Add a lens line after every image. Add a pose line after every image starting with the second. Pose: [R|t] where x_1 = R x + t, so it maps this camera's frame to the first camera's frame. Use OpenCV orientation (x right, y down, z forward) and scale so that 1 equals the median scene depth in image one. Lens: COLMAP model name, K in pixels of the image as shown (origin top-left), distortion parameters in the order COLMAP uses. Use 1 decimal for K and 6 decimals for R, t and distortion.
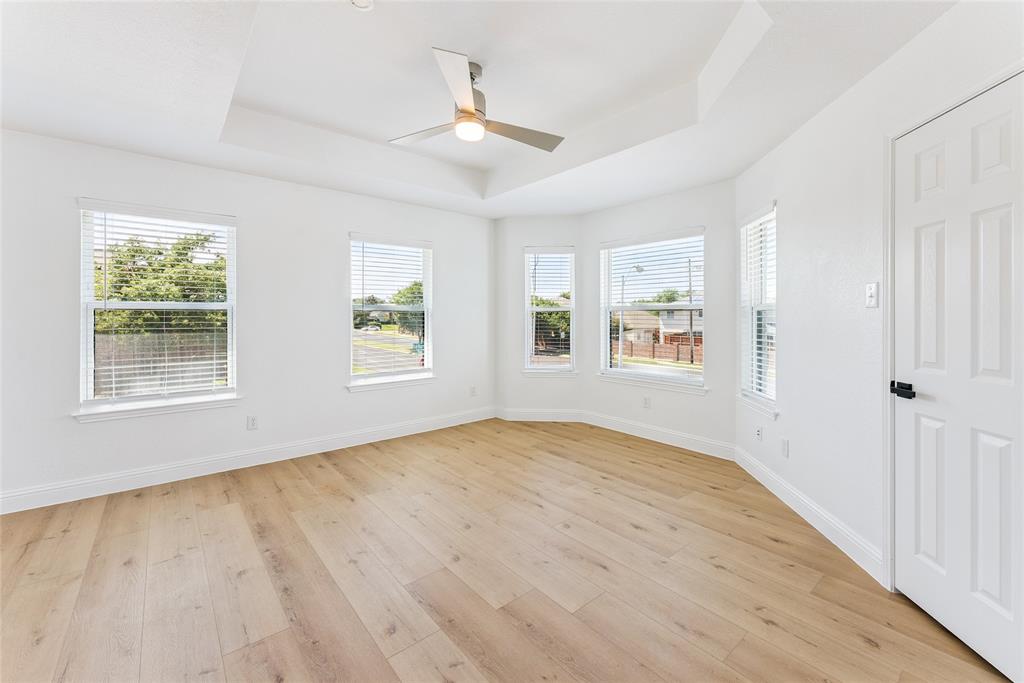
lens RADIAL K [[410.0, 0, 520.0], [0, 410.0, 314.8], [0, 0, 1]] dist [0.001465, -0.000892]
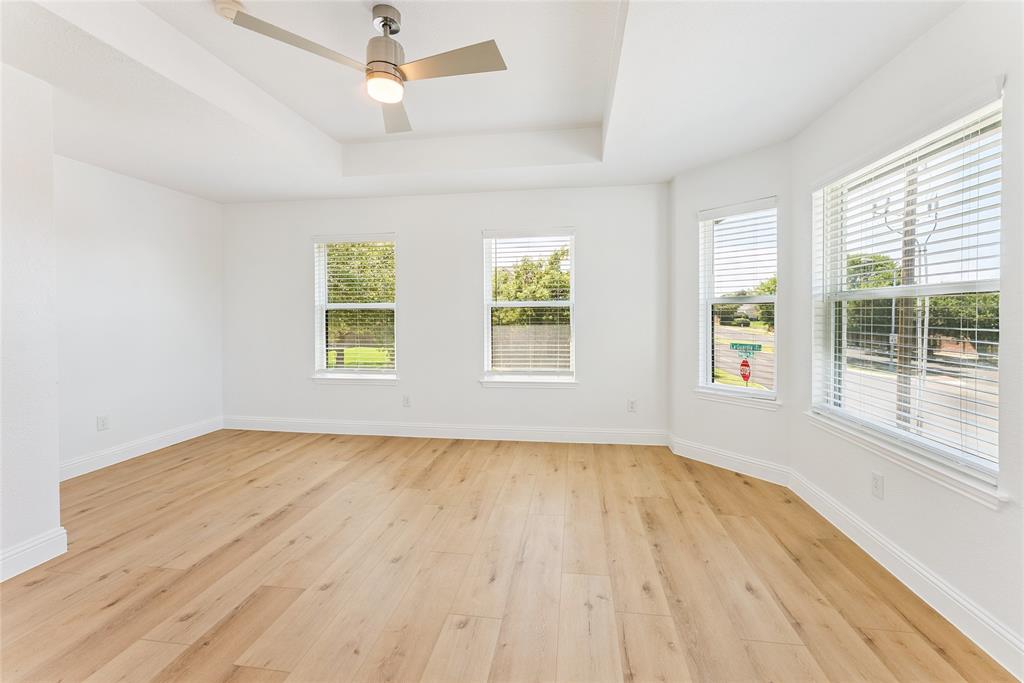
lens RADIAL K [[410.0, 0, 513.1], [0, 410.0, 319.3], [0, 0, 1]] dist [0.001465, -0.000892]
pose [[0.669800, 0.006937, -0.742509, 0.344223], [0.009445, 0.999796, 0.017861, 0.001742], [0.742481, -0.018977, 0.669598, 0.320254]]
